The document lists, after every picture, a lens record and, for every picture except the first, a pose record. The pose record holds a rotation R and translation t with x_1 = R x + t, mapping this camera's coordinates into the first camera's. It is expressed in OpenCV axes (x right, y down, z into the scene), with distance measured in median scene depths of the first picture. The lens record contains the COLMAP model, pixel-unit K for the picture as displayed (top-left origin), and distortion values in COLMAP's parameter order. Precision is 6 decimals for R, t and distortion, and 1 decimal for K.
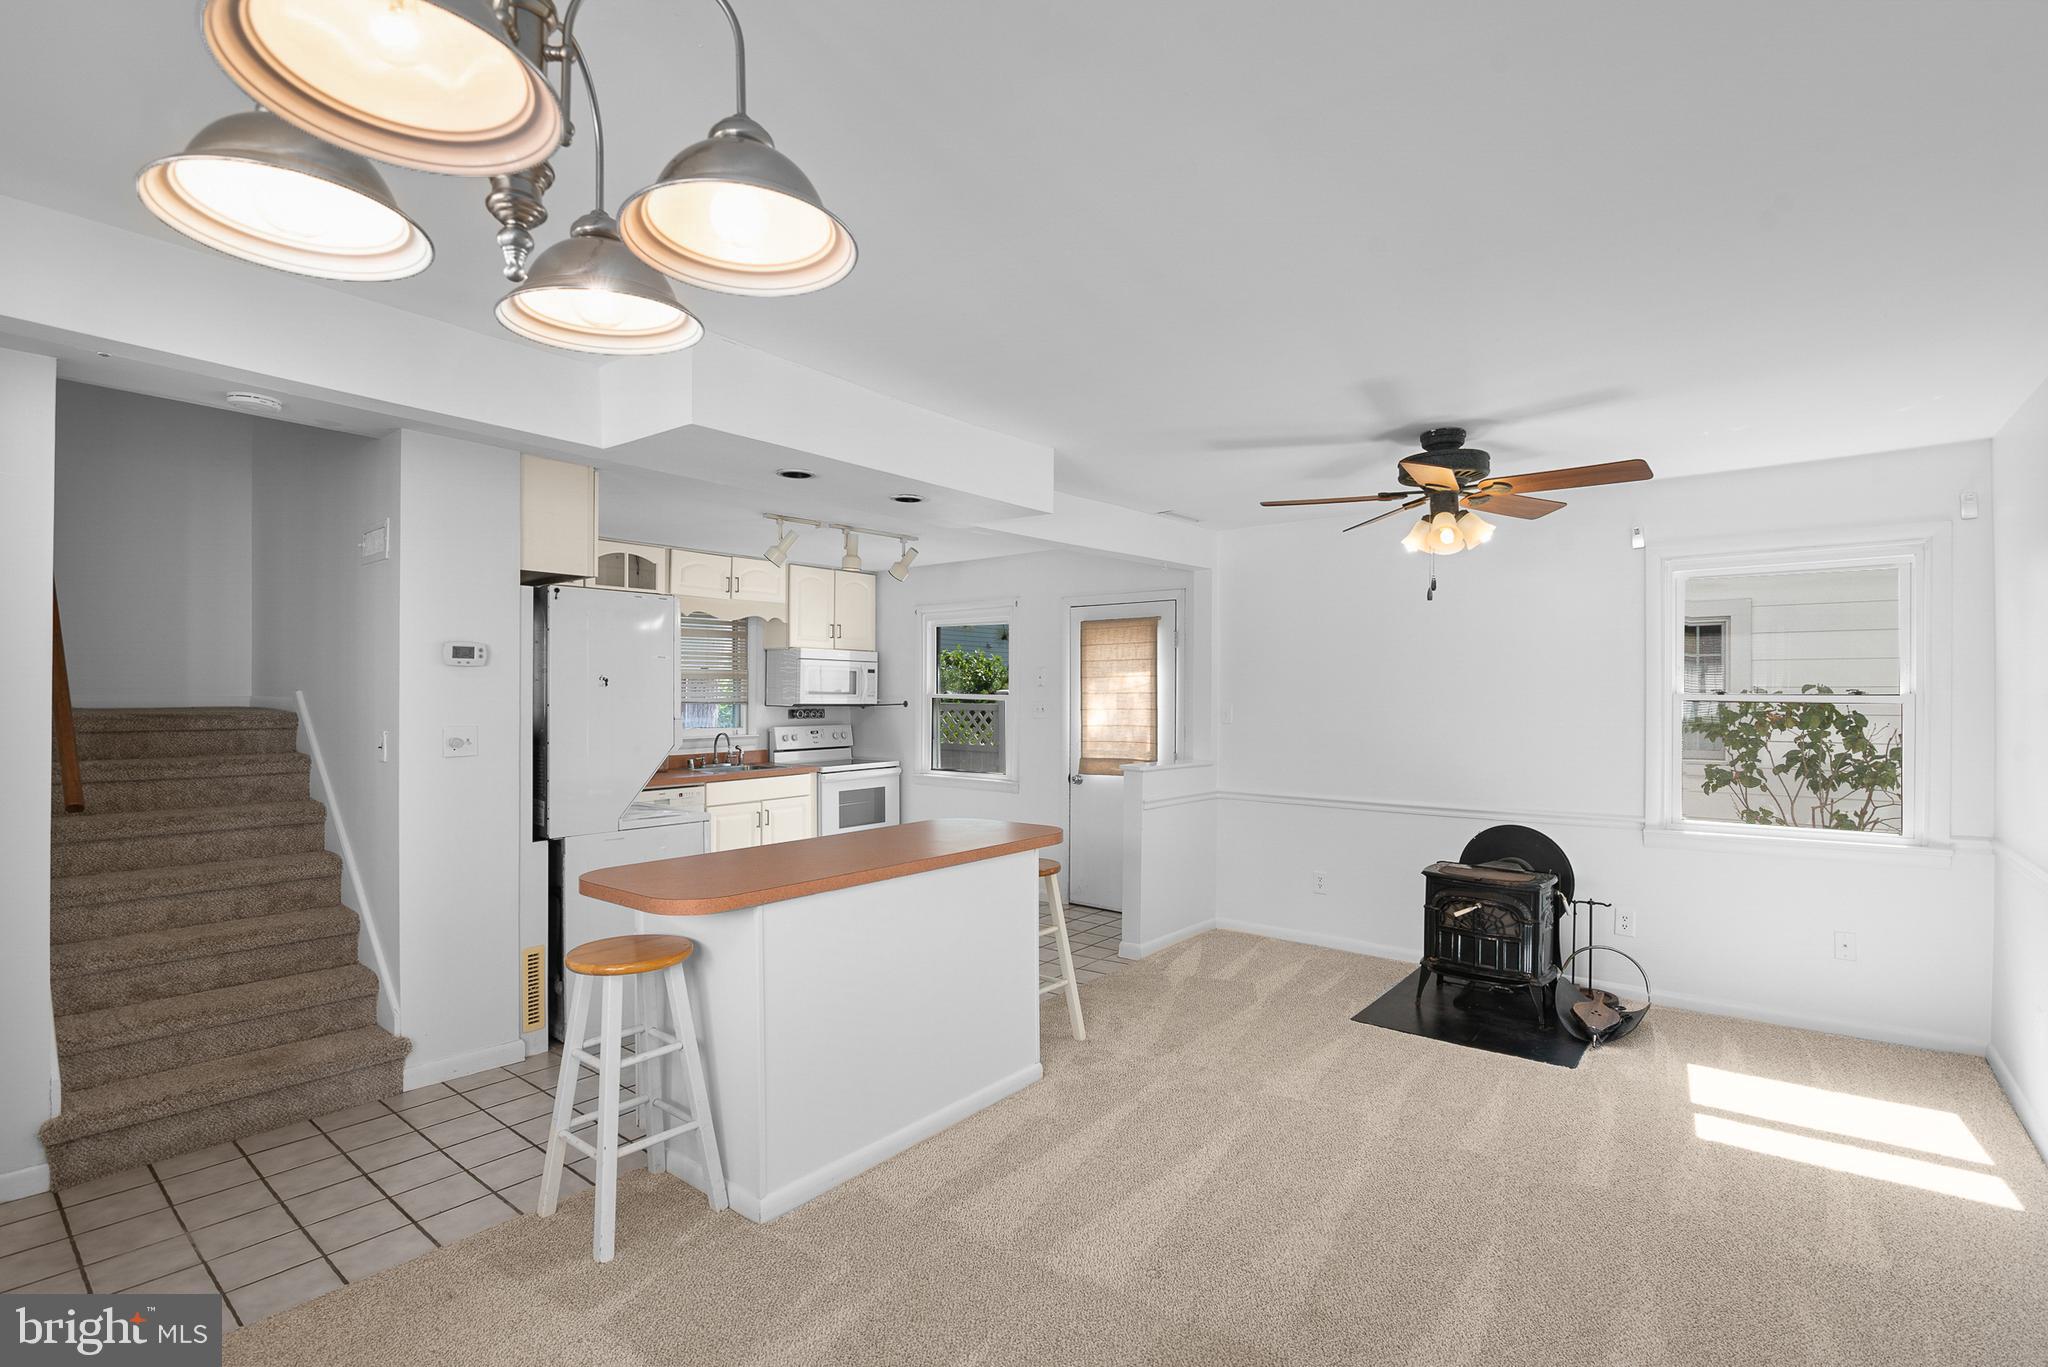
lens RADIAL K [[950.0, 0, 1024.0], [0, 950.0, 683.5], [0, 0, 1]] dist [-0.011187, -0.000229]
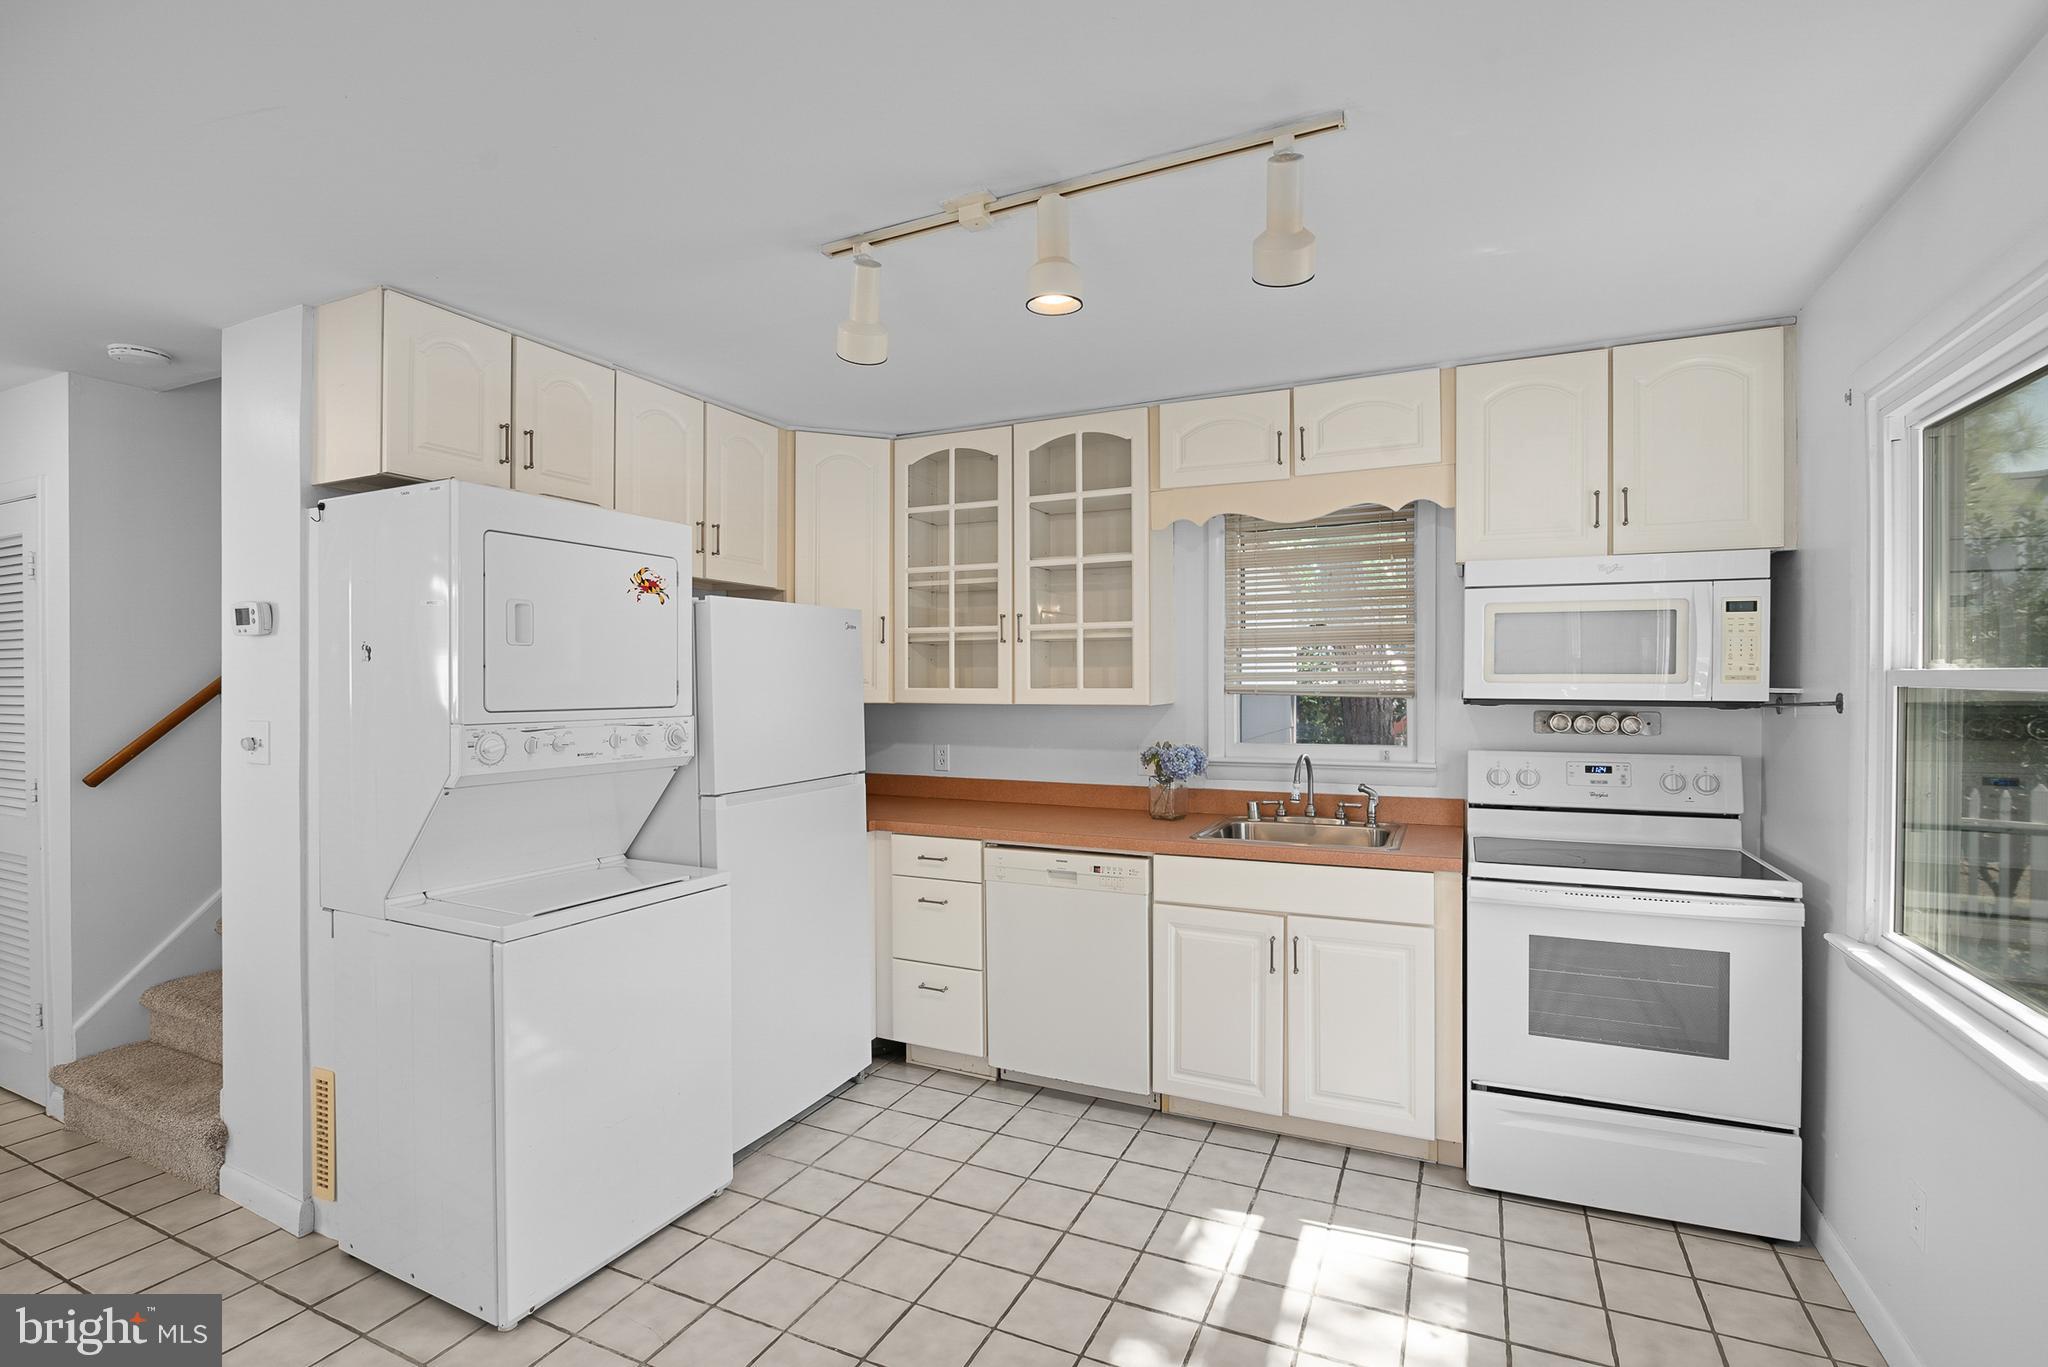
lens RADIAL K [[950.0, 0, 1024.0], [0, 950.0, 683.5], [0, 0, 1]] dist [-0.011187, -0.000229]
pose [[0.237433, 0.000617, -0.971404, 0.114140], [0.015135, 0.999876, 0.004335, 0.010273], [0.971286, -0.015731, 0.237394, 0.696699]]
